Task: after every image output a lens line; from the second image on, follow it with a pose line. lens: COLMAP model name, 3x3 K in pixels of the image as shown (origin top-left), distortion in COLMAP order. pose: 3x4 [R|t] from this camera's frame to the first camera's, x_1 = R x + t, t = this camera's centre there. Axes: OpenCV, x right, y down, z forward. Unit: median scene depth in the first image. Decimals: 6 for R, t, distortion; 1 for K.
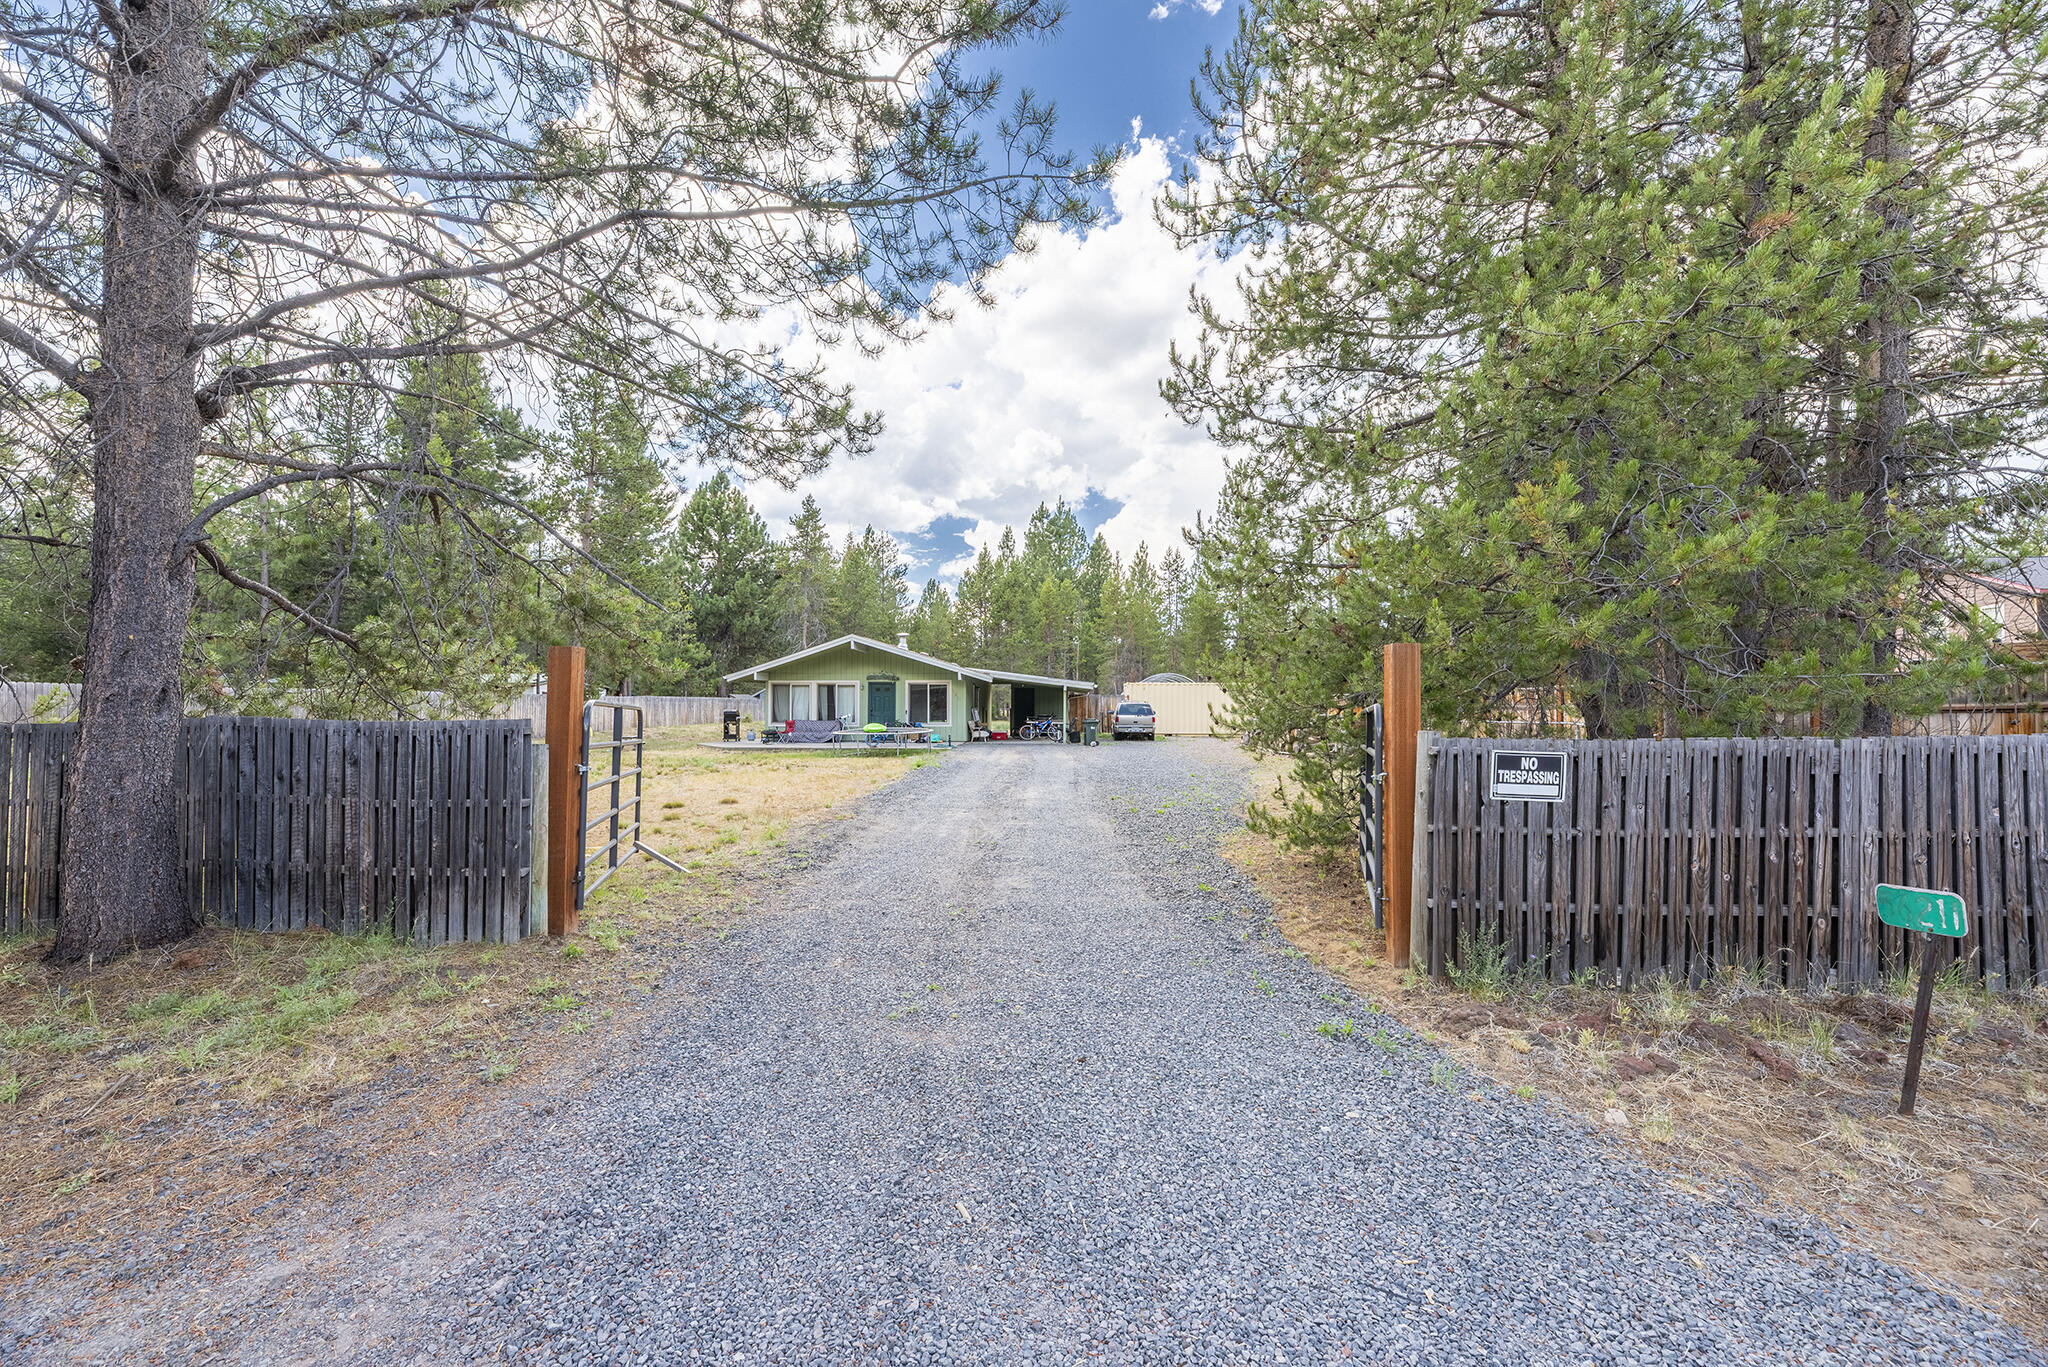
lens RADIAL K [[826.3, 0, 1024.0], [0, 826.3, 683.5], [0, 0, 1]] dist [0.000393, 0.000052]
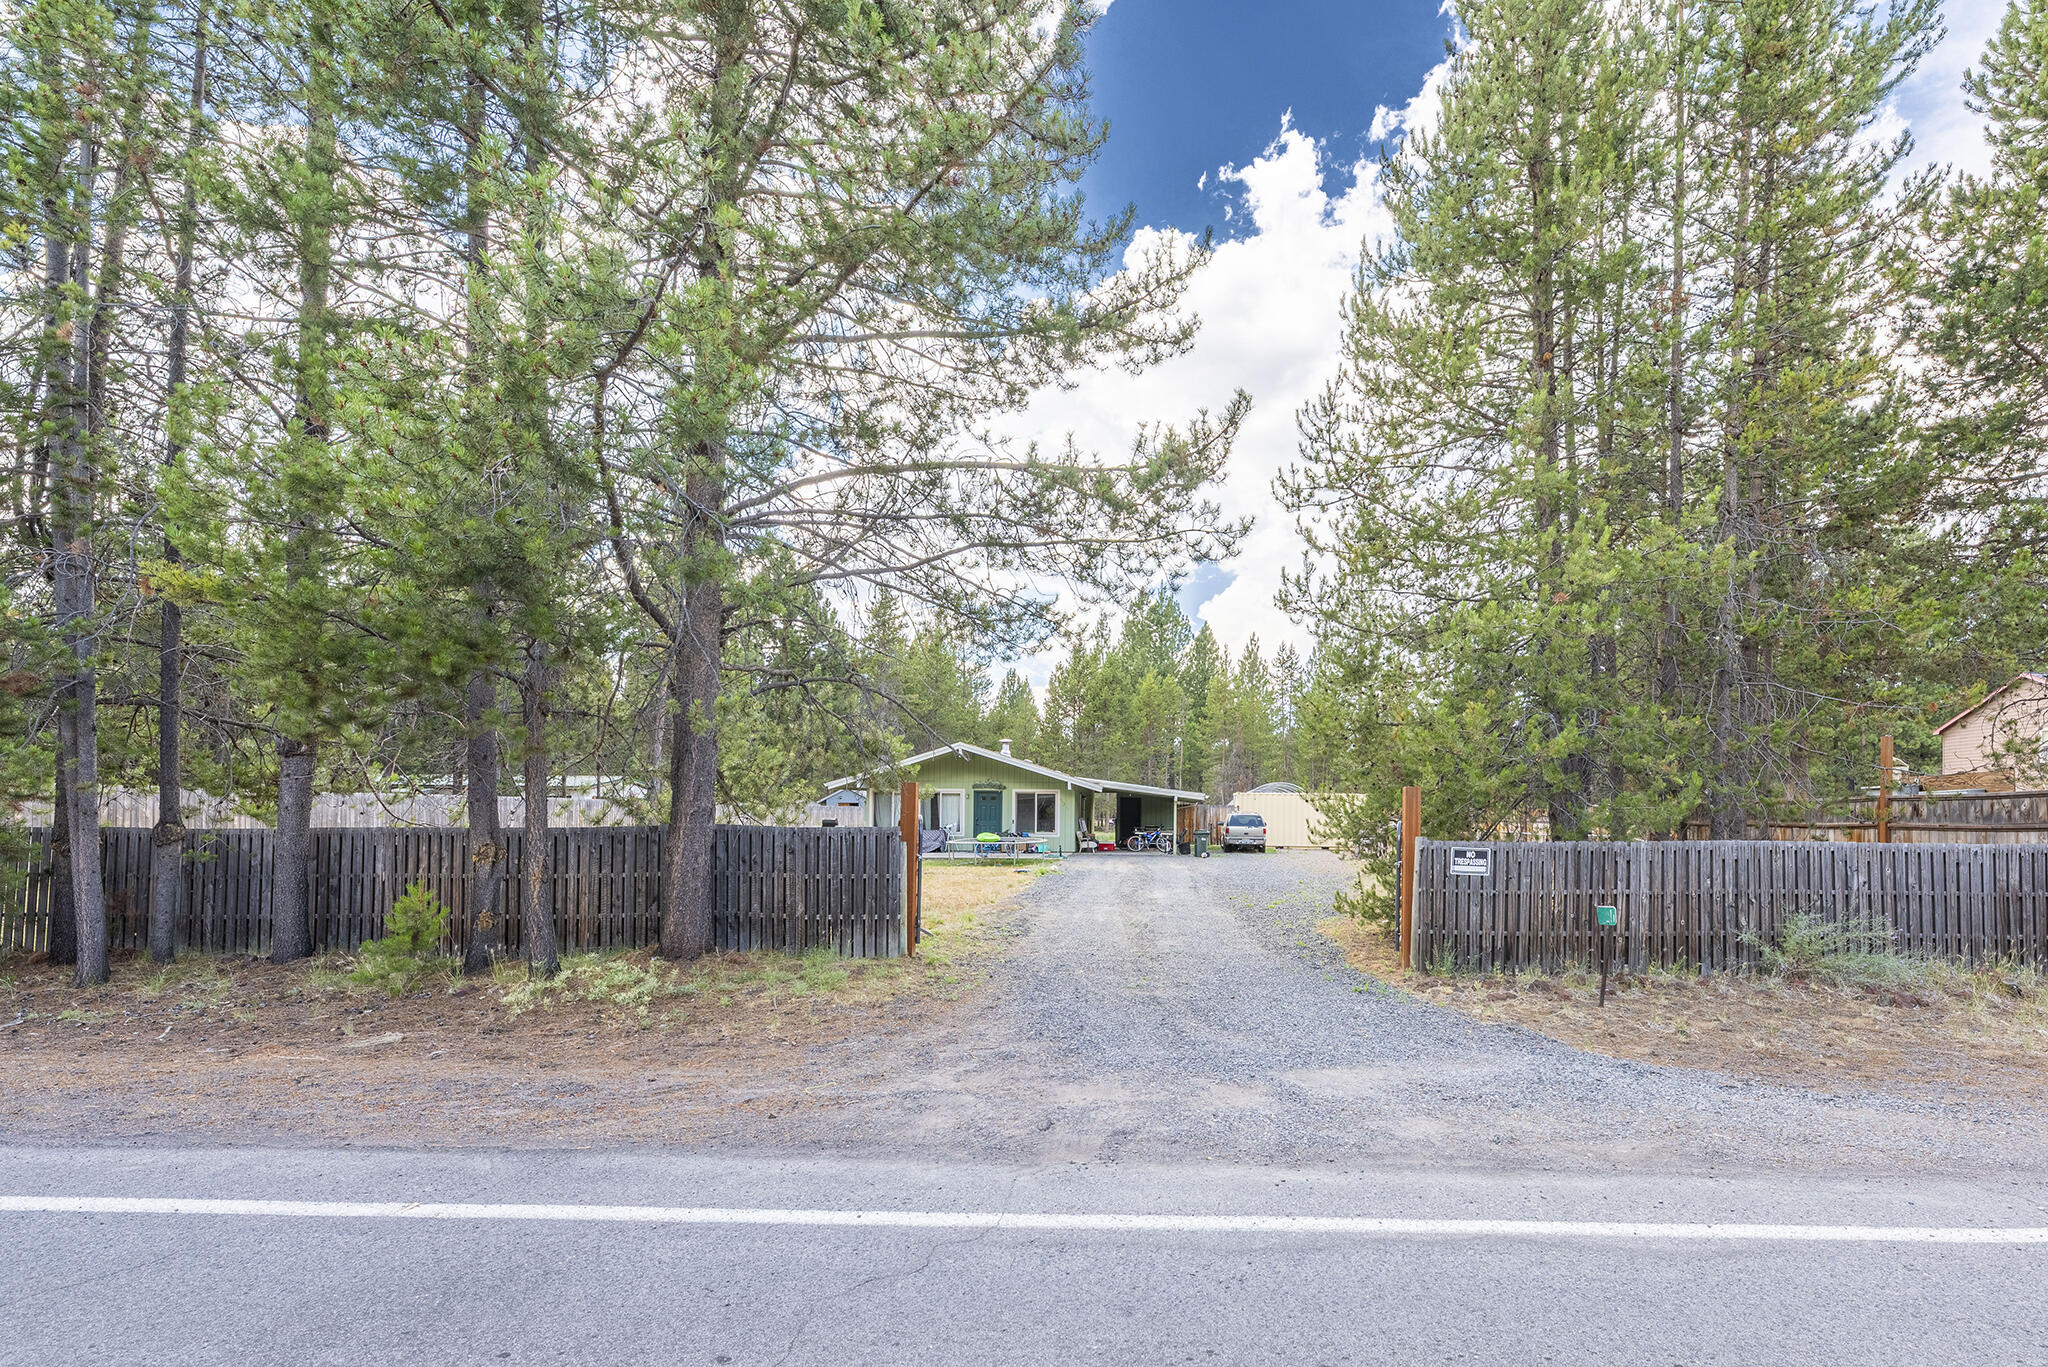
lens RADIAL K [[924.3, 0, 1160.1], [0, 924.3, 796.9], [0, 0, 1]] dist [-0.000192, -0.000009]
pose [[0.999016, 0.008265, 0.043566, -0.020642], [-0.008576, 0.999939, 0.006949, -0.004789], [-0.043506, -0.007315, 0.999026, -0.122937]]
